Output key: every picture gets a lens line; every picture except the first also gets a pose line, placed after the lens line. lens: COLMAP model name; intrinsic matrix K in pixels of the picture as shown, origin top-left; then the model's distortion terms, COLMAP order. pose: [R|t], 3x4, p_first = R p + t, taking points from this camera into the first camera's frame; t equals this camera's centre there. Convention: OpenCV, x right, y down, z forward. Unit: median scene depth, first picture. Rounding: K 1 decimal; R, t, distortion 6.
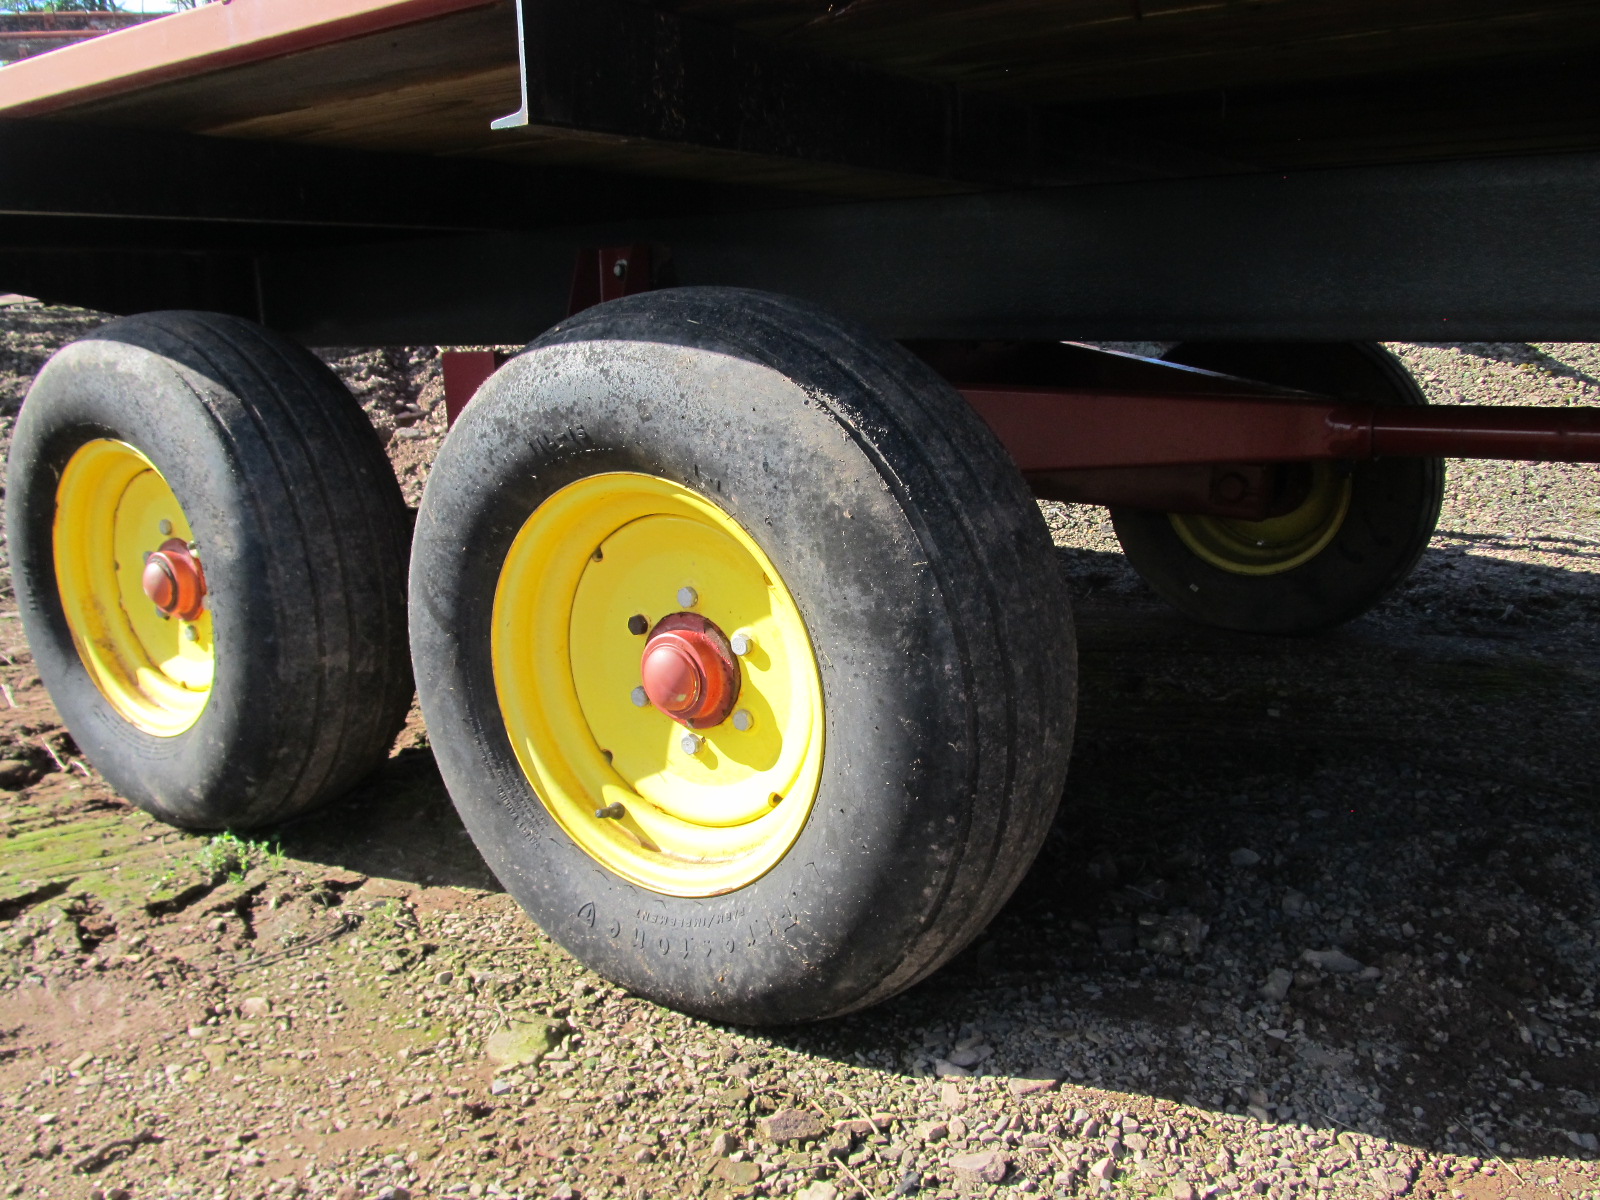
lens RADIAL K [[1314.3, 0, 801.6], [0, 1314.3, 590.4], [0, 0, 1]] dist [-0.056470, 0.009977]
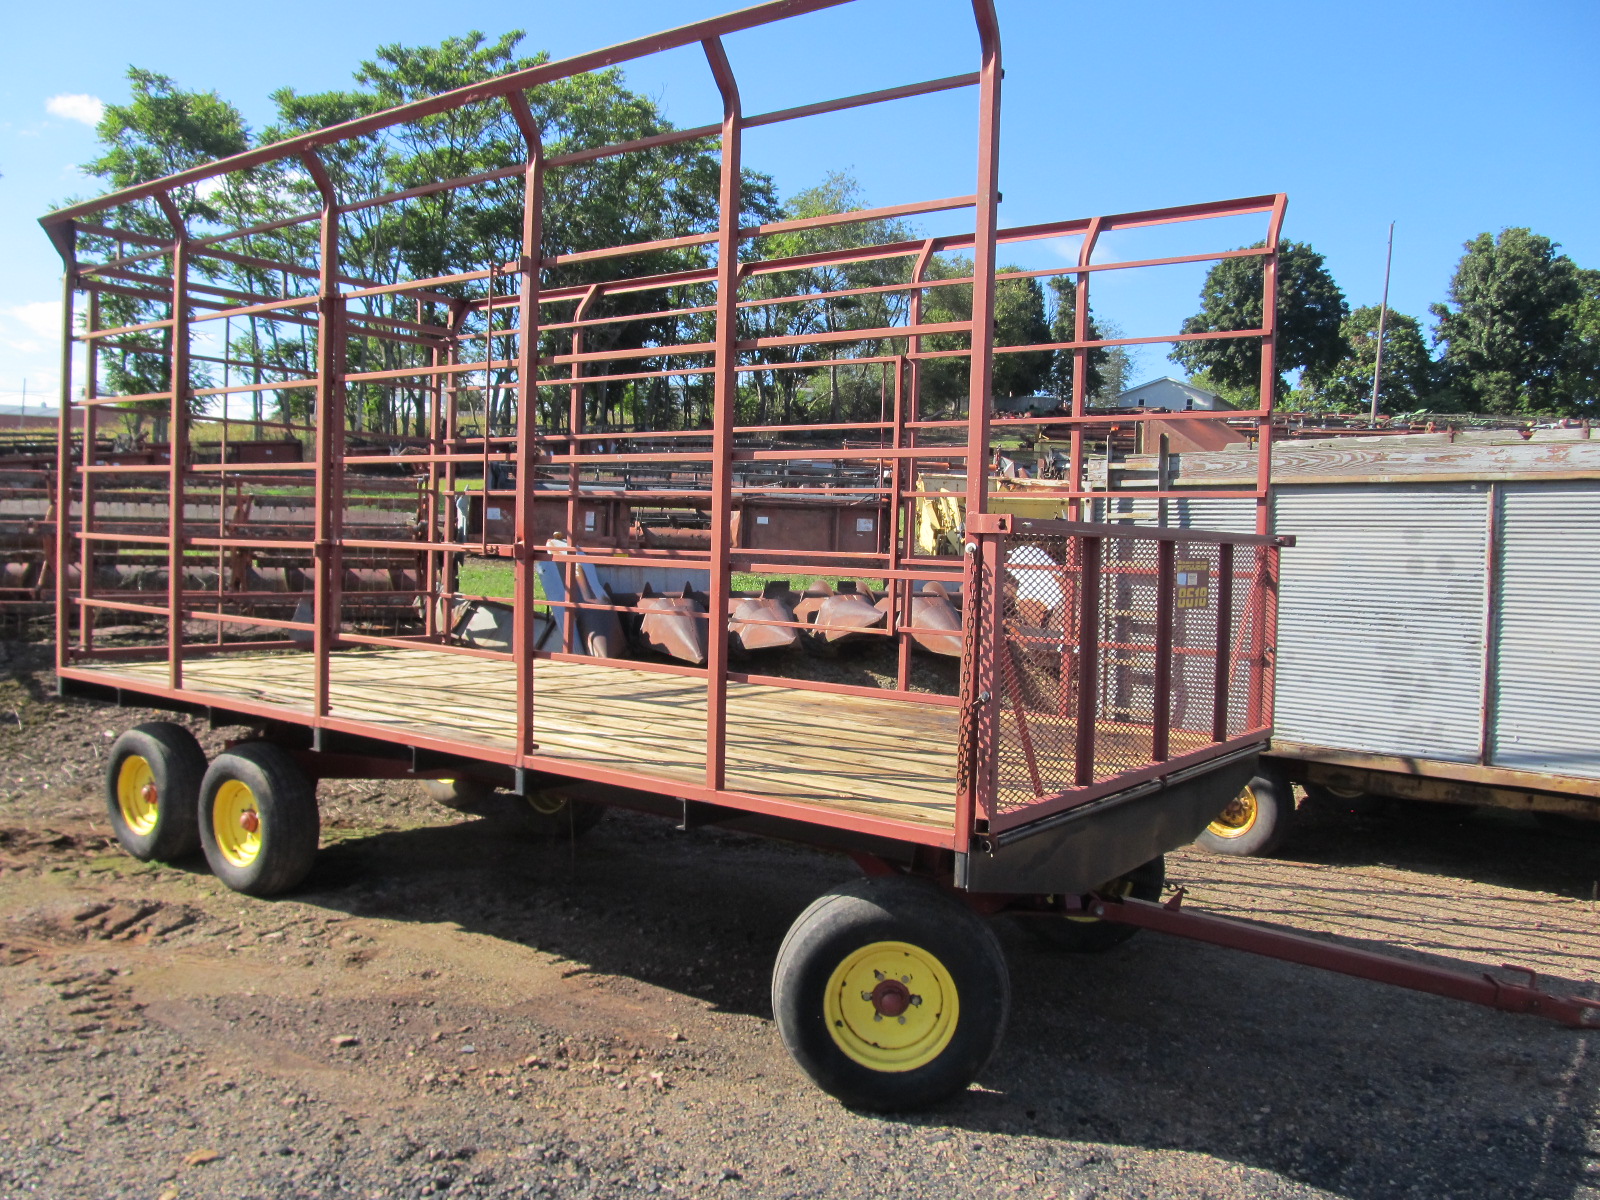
lens RADIAL K [[1314.3, 0, 794.2], [0, 1314.3, 598.4], [0, 0, 1]] dist [-0.056470, 0.009977]
pose [[0.998422, 0.054216, -0.014656, 1.504188], [-0.055909, 0.984247, -0.167728, -0.041155], [0.005331, 0.168283, 0.985724, -2.980750]]
